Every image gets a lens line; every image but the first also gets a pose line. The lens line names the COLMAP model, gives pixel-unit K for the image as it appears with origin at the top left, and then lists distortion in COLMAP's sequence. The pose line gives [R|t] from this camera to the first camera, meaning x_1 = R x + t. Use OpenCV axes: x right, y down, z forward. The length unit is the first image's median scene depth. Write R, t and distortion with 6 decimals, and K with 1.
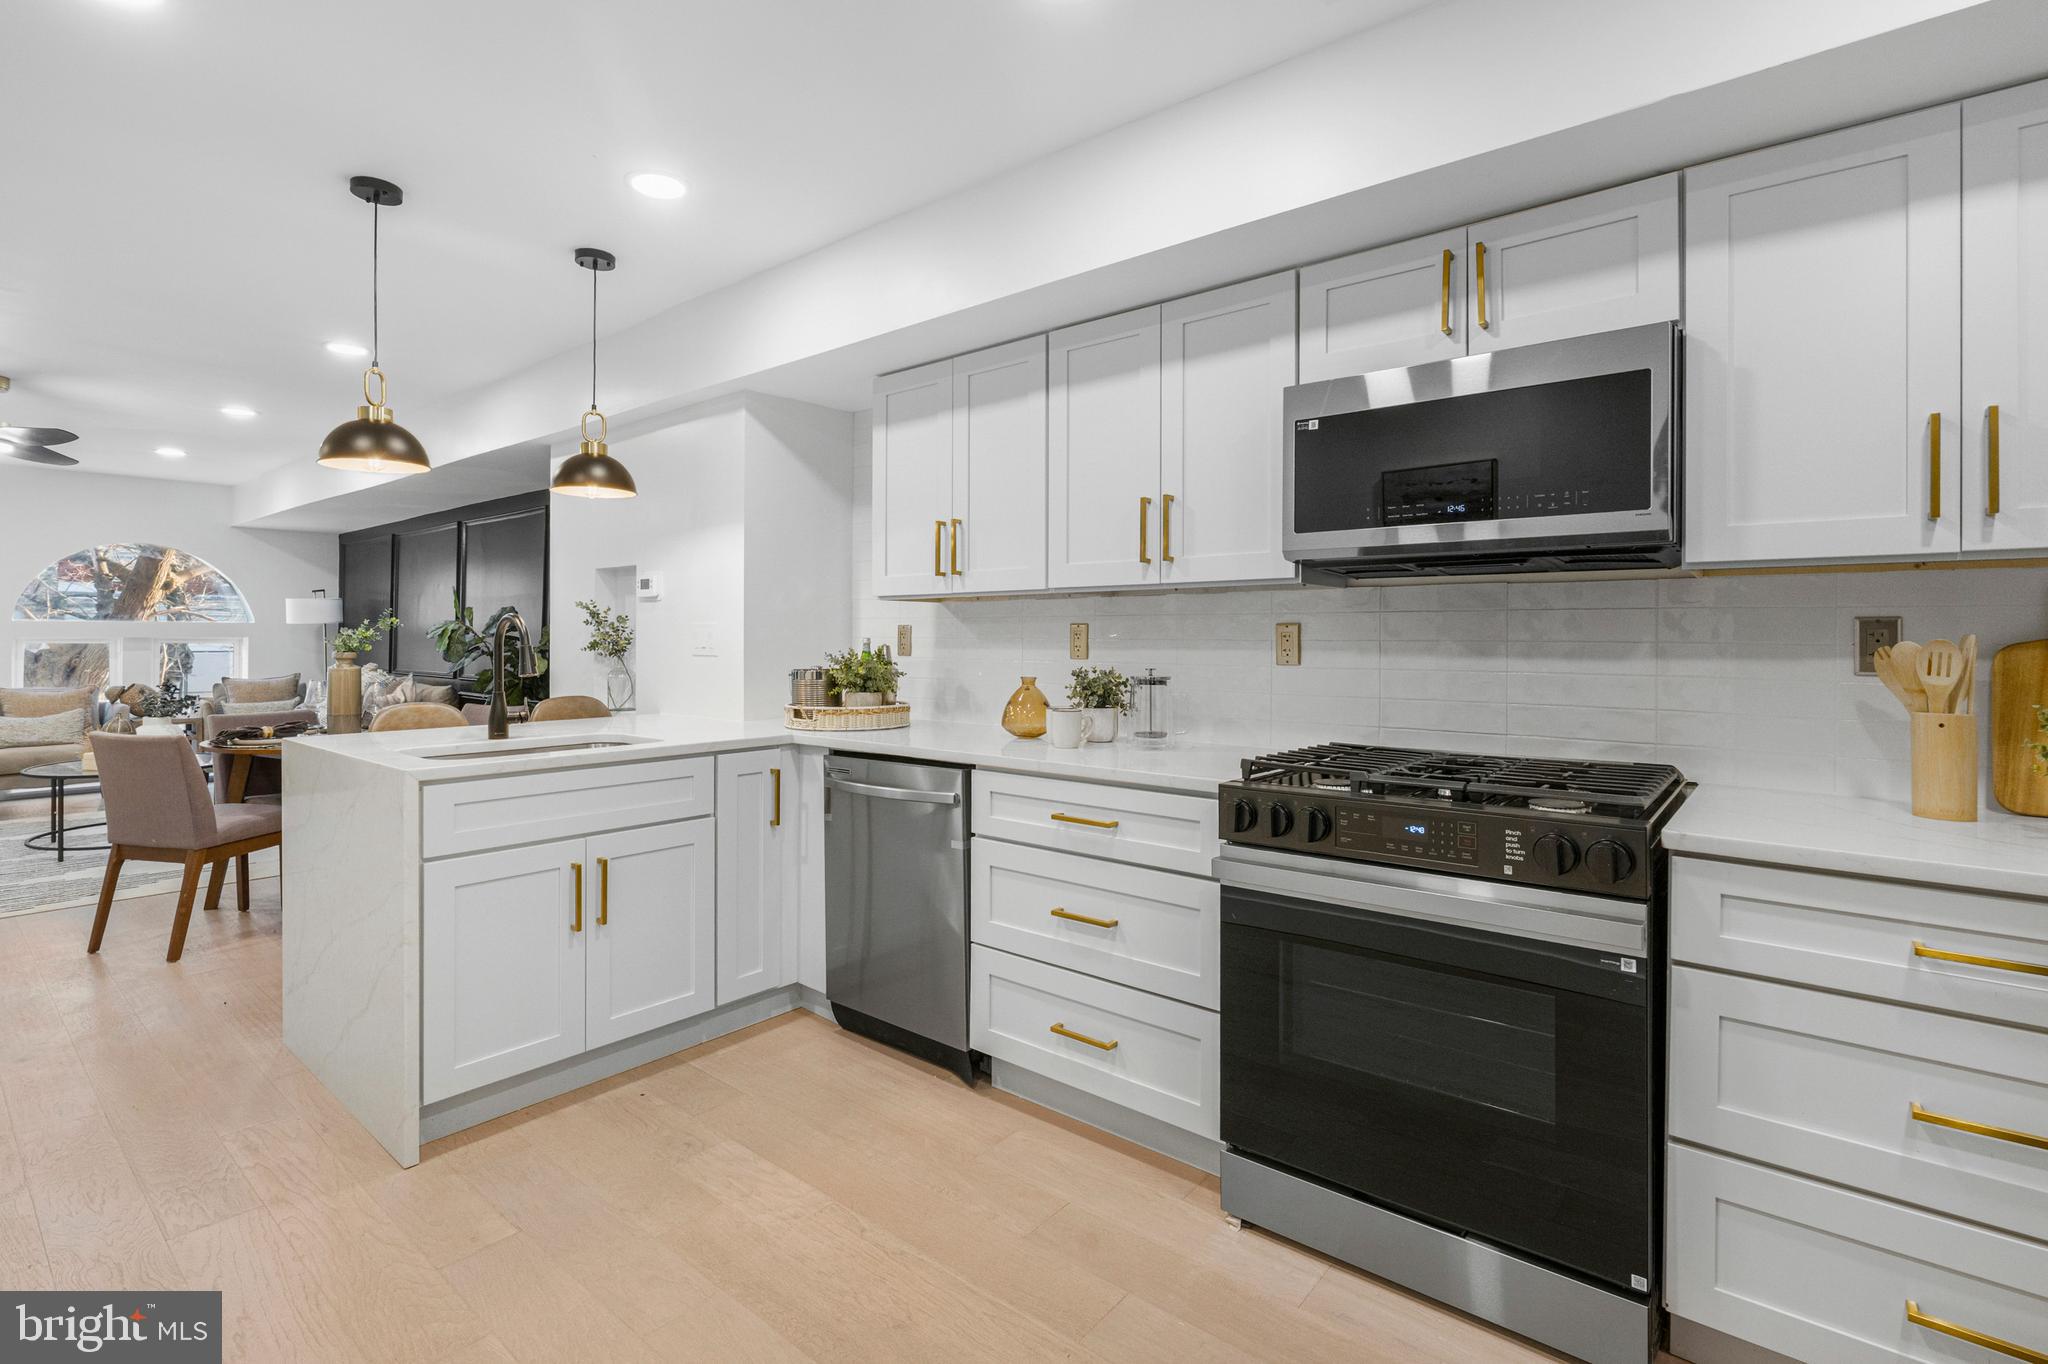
lens RADIAL K [[951.6, 0, 1069.9], [0, 951.6, 637.4], [0, 0, 1]] dist [-0.010785, 0.002405]
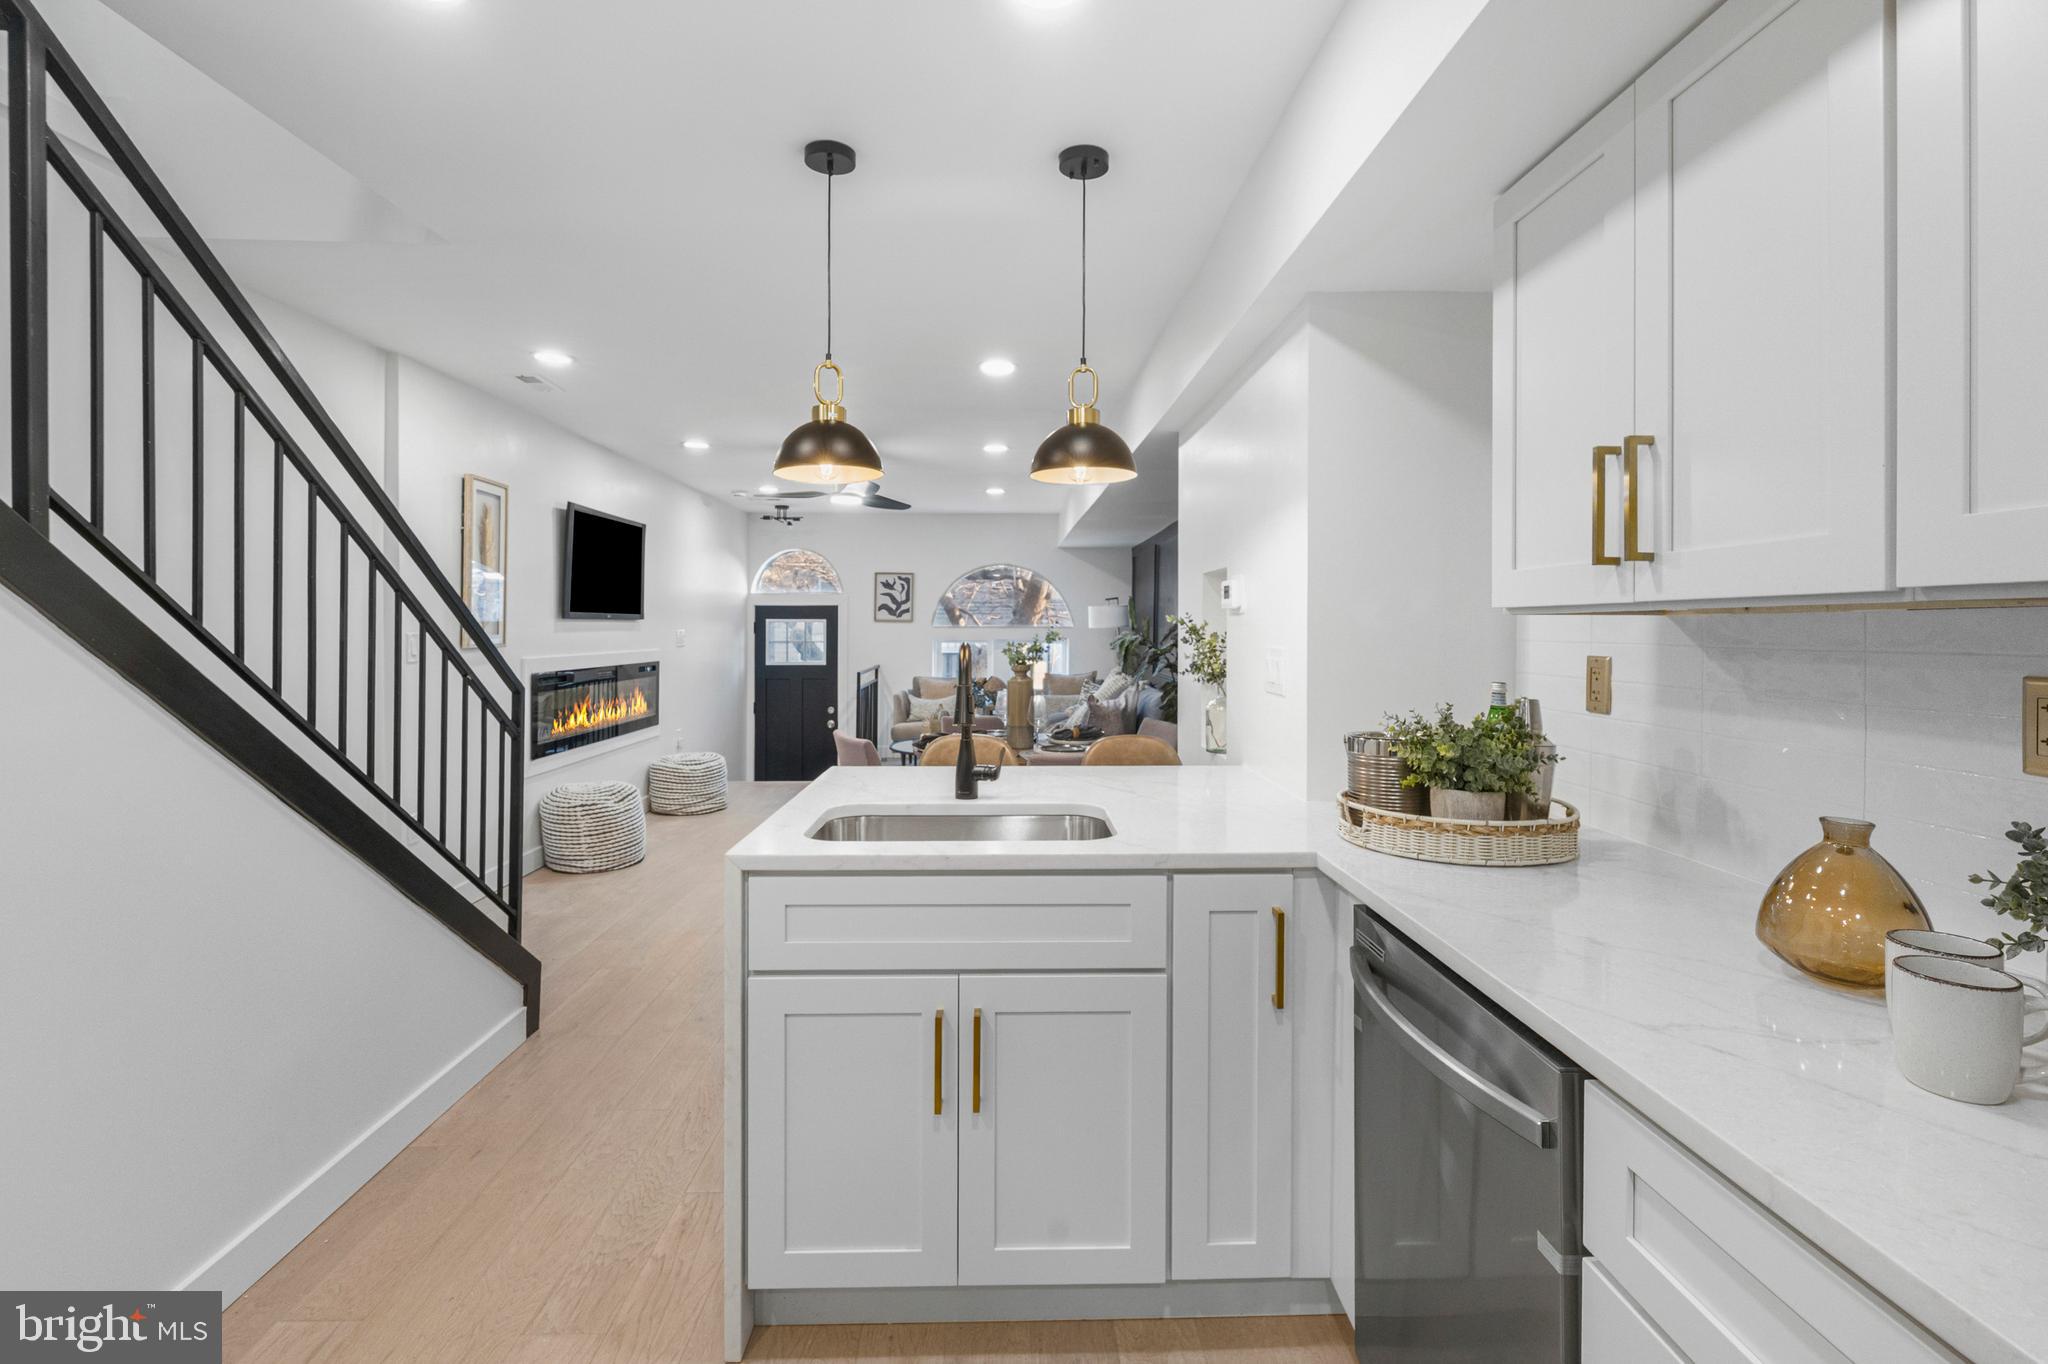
lens RADIAL K [[951.6, 0, 1005.1], [0, 951.6, 627.6], [0, 0, 1]] dist [-0.010785, 0.002405]
pose [[0.628462, -0.000041, -0.777840, 0.038100], [-0.002887, 0.999993, -0.002385, -0.032867], [0.777835, 0.003745, 0.628458, 0.492750]]
